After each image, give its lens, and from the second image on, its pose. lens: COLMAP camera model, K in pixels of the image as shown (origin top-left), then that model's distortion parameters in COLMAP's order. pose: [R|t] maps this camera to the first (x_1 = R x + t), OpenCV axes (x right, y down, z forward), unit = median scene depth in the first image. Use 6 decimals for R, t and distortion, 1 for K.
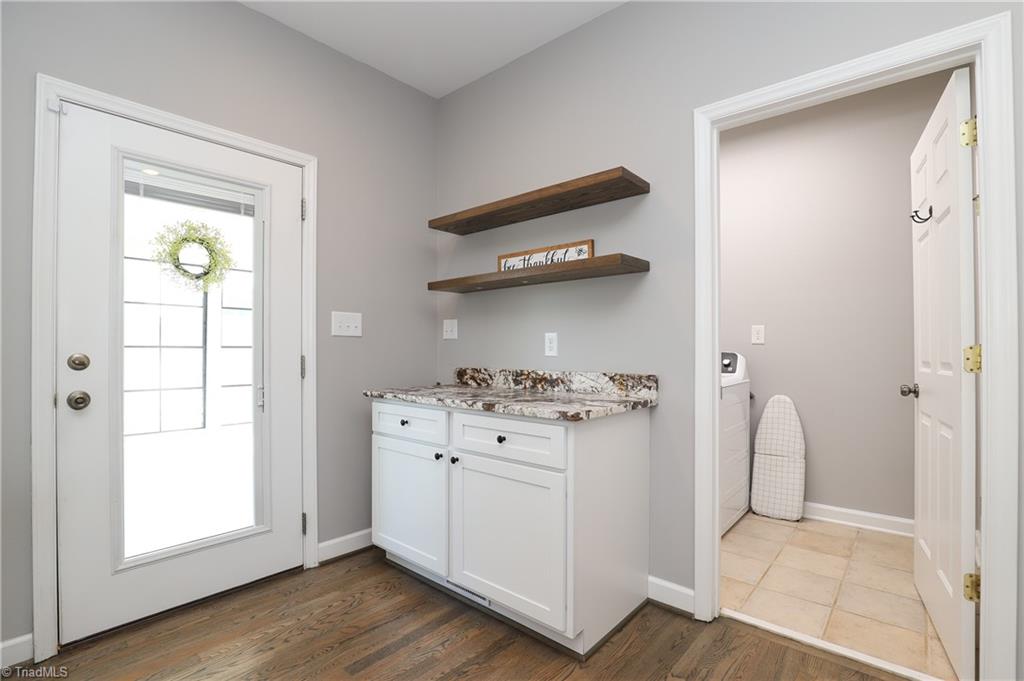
lens RADIAL K [[469.9, 0, 512.0], [0, 469.9, 340.5], [0, 0, 1]] dist [-0.040536, 0.007678]
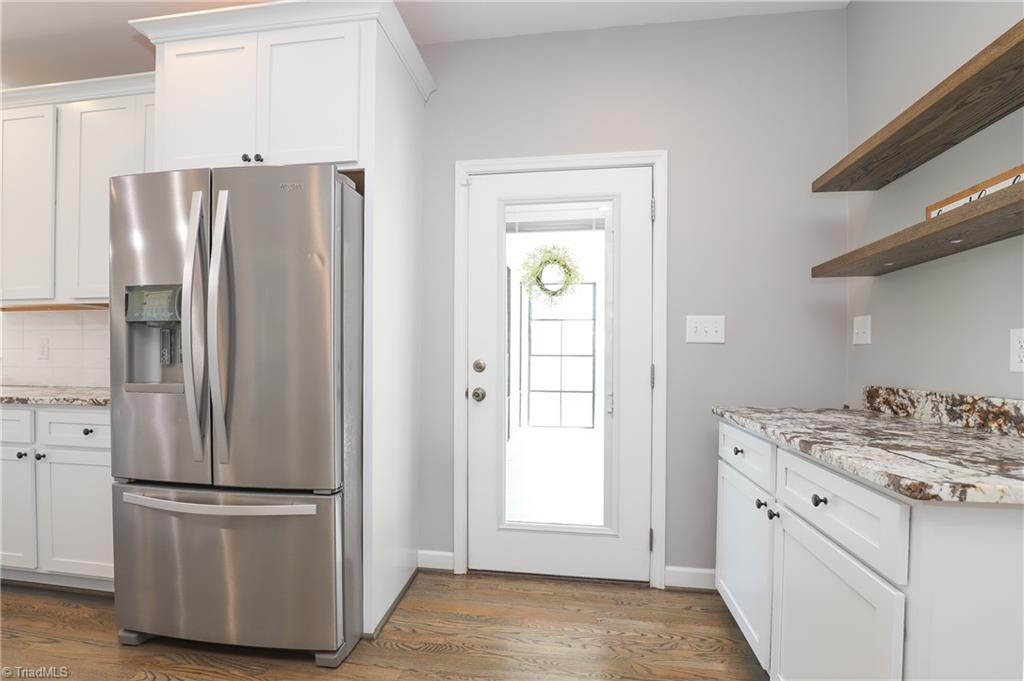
lens RADIAL K [[474.1, 0, 515.8], [0, 474.1, 361.4], [0, 0, 1]] dist [-0.039862, 0.008010]
pose [[0.543801, 0.010092, -0.839153, 0.210593], [0.009046, 0.999799, 0.017885, 0.006718], [0.839165, -0.017317, 0.543601, 0.243431]]
